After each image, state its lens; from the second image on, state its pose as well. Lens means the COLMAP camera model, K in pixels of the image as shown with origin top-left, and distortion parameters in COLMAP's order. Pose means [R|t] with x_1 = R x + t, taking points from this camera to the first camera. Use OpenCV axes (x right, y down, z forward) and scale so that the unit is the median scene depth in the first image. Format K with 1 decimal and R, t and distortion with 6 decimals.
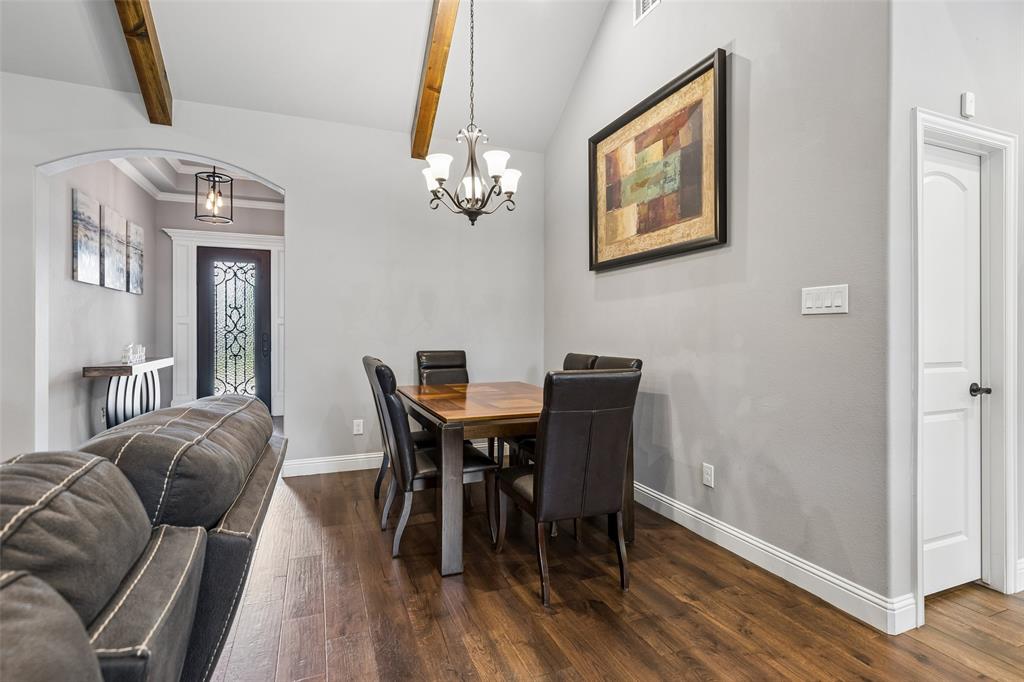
lens RADIAL K [[492.3, 0, 515.7], [0, 492.3, 328.3], [0, 0, 1]] dist [-0.001615, 0.000846]
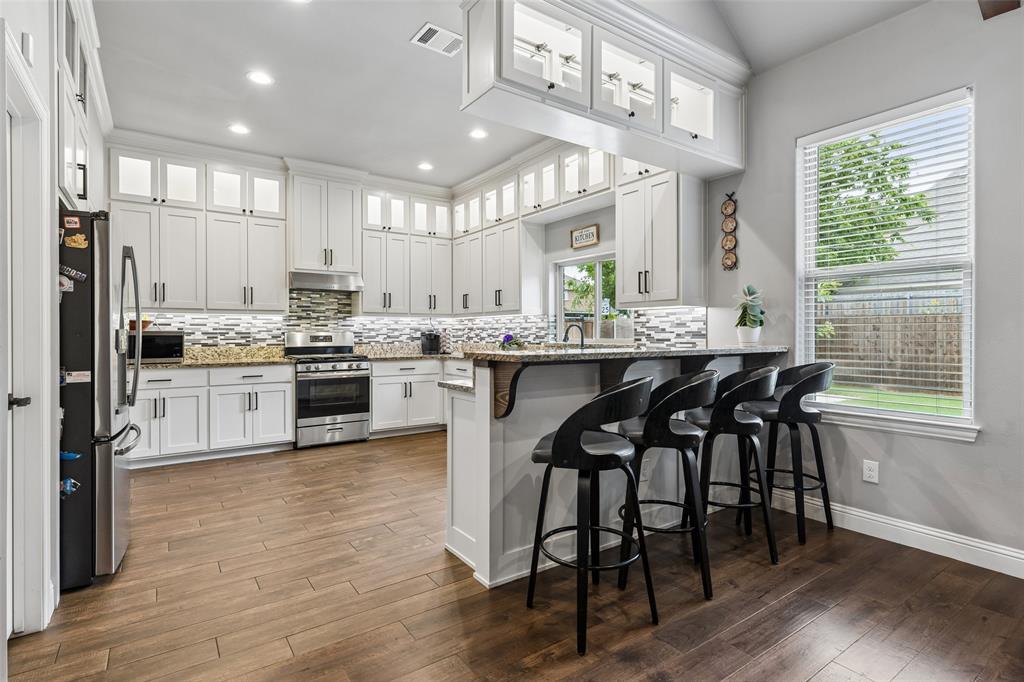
lens RADIAL K [[510.6, 0, 515.9], [0, 510.6, 334.5], [0, 0, 1]] dist [0.001578, 0.000628]
pose [[-0.225872, -0.005123, 0.974143, -0.052147], [-0.007188, 0.999968, 0.003592, 0.003586], [-0.974130, -0.006191, -0.225902, 0.262772]]
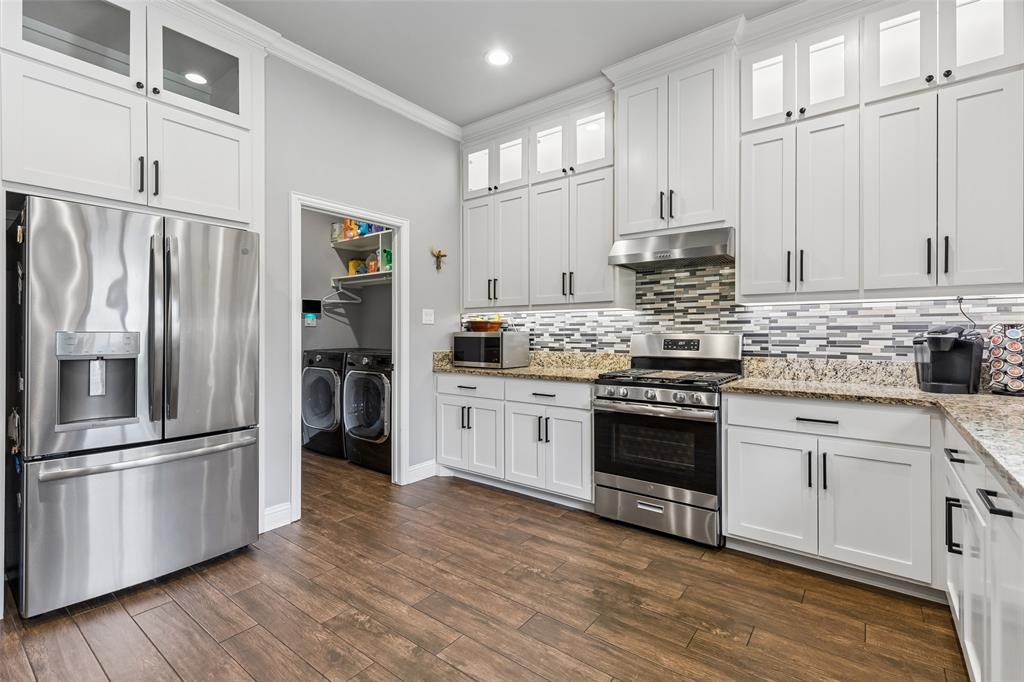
lens RADIAL K [[463.9, 0, 511.3], [0, 463.9, 333.2], [0, 0, 1]] dist [0.005959, -0.000383]
pose [[0.863110, -0.000051, 0.505016, 1.006157], [-0.003525, 0.999975, 0.006126, 0.000998], [-0.505004, -0.007068, 0.863088, -0.127743]]
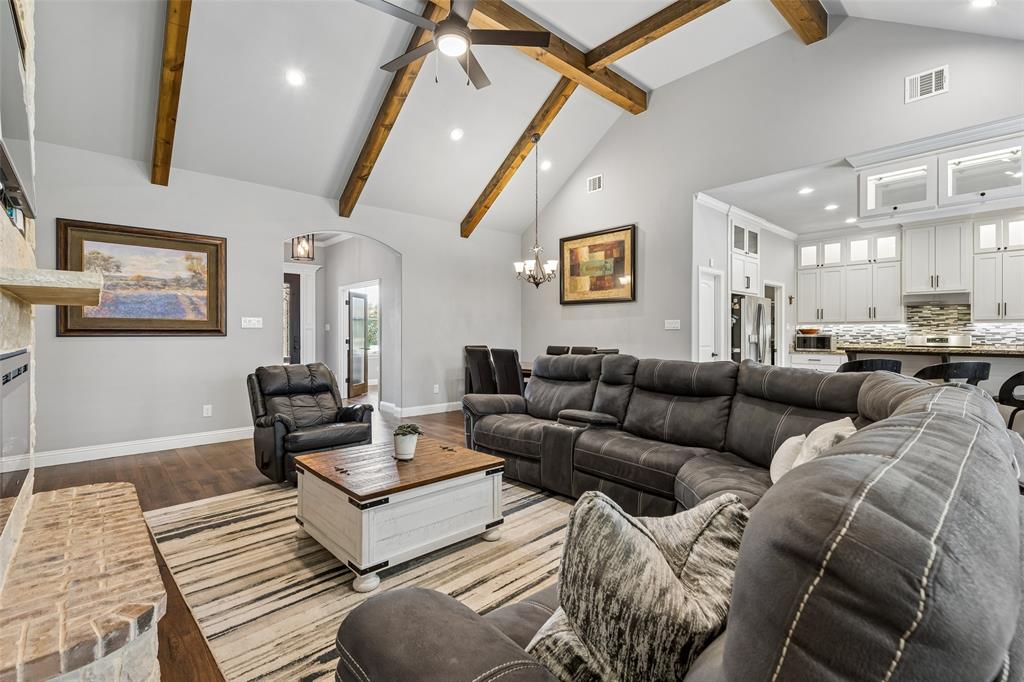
lens RADIAL K [[463.9, 0, 513.0], [0, 463.9, 332.4], [0, 0, 1]] dist [0.005959, -0.000383]
pose [[0.939917, -0.000551, 0.341403, -0.796864], [-0.001610, 0.999980, 0.006046, -0.017455], [-0.341400, -0.006232, 0.939897, -0.840931]]
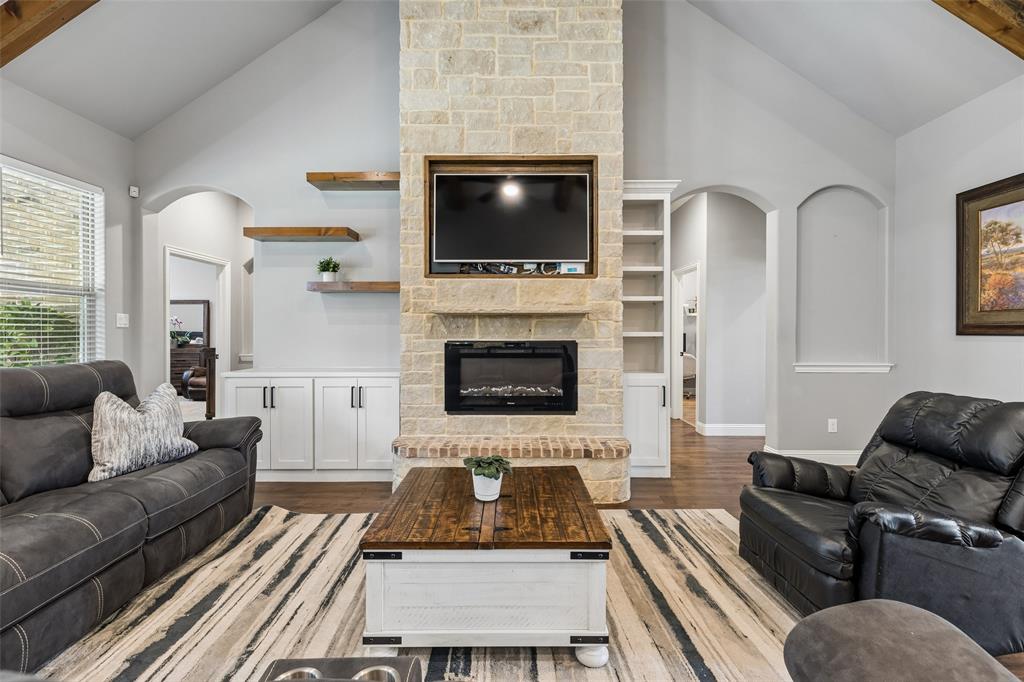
lens RADIAL K [[463.9, 0, 512.7], [0, 463.9, 334.3], [0, 0, 1]] dist [0.005959, -0.000383]
pose [[-0.384773, -0.000744, -0.923011, -0.141713], [0.007258, 0.999966, -0.003832, -0.001841], [0.922983, -0.008174, -0.384754, 0.266604]]
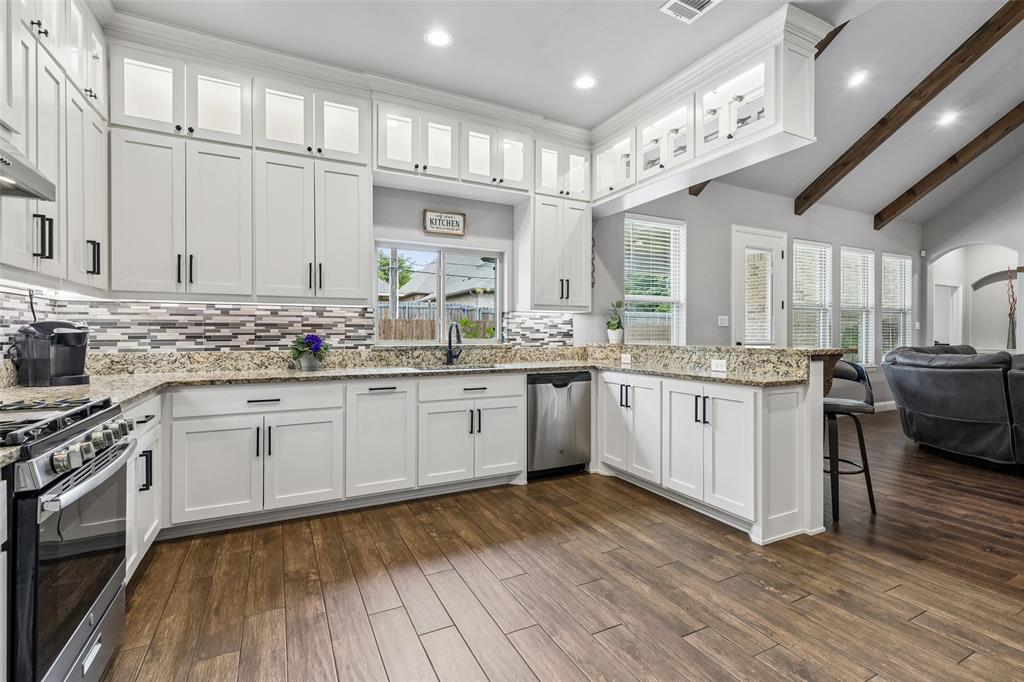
lens RADIAL K [[463.9, 0, 514.4], [0, 463.9, 336.2], [0, 0, 1]] dist [0.005959, -0.000383]
pose [[-0.996031, -0.003934, -0.088922, 1.275353], [-0.003737, 0.999990, -0.002379, 0.013412], [0.088930, -0.002037, -0.996036, 0.920910]]
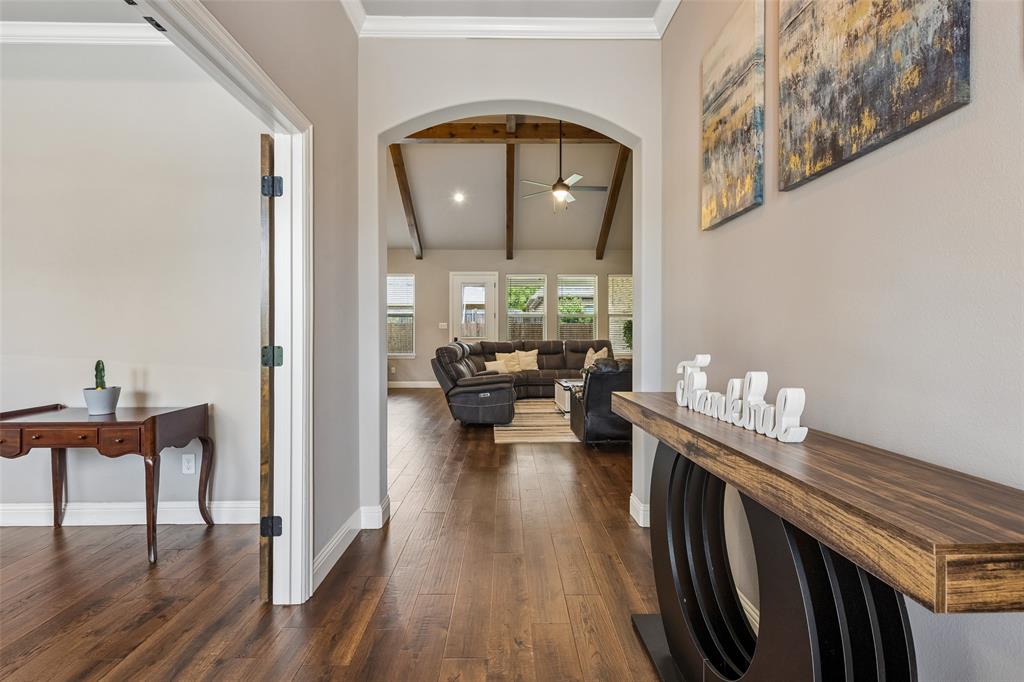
lens RADIAL K [[463.9, 0, 509.3], [0, 463.9, 336.8], [0, 0, 1]] dist [0.005959, -0.000383]
pose [[-0.928338, -0.007278, 0.371667, -1.123222], [-0.007470, 0.999972, 0.000924, 0.018274], [-0.371663, -0.001919, -0.928366, 1.953204]]
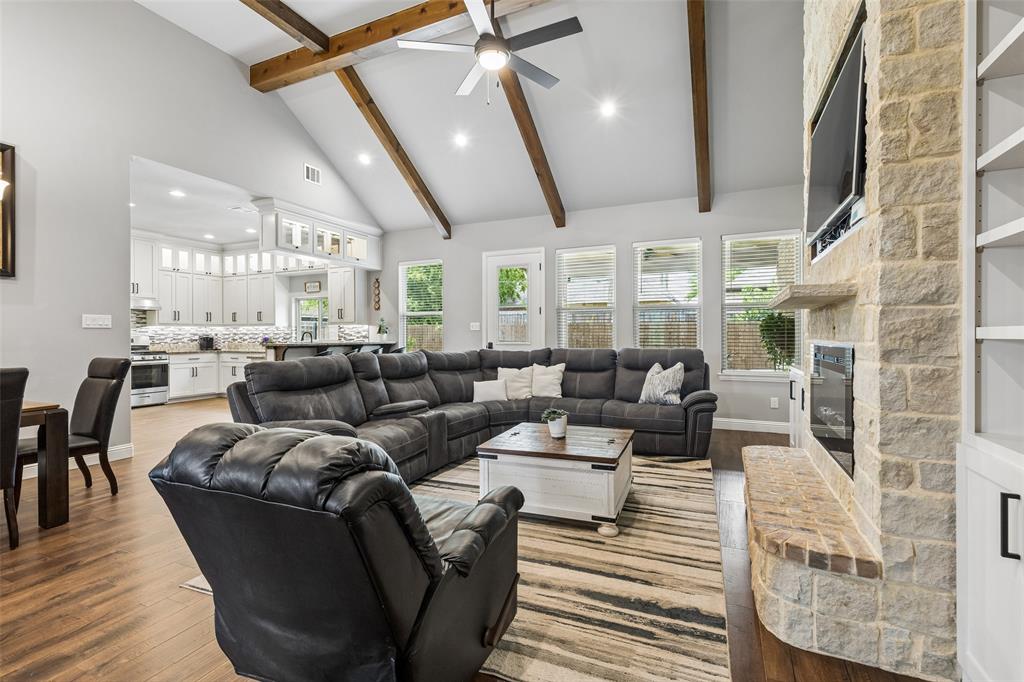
lens RADIAL K [[463.9, 0, 514.7], [0, 463.9, 336.6], [0, 0, 1]] dist [0.005959, -0.000383]
pose [[-0.687861, -0.002692, 0.725837, -1.337049], [-0.004101, 0.999992, -0.000177, 0.000277], [-0.725830, -0.003098, -0.687867, 0.709106]]
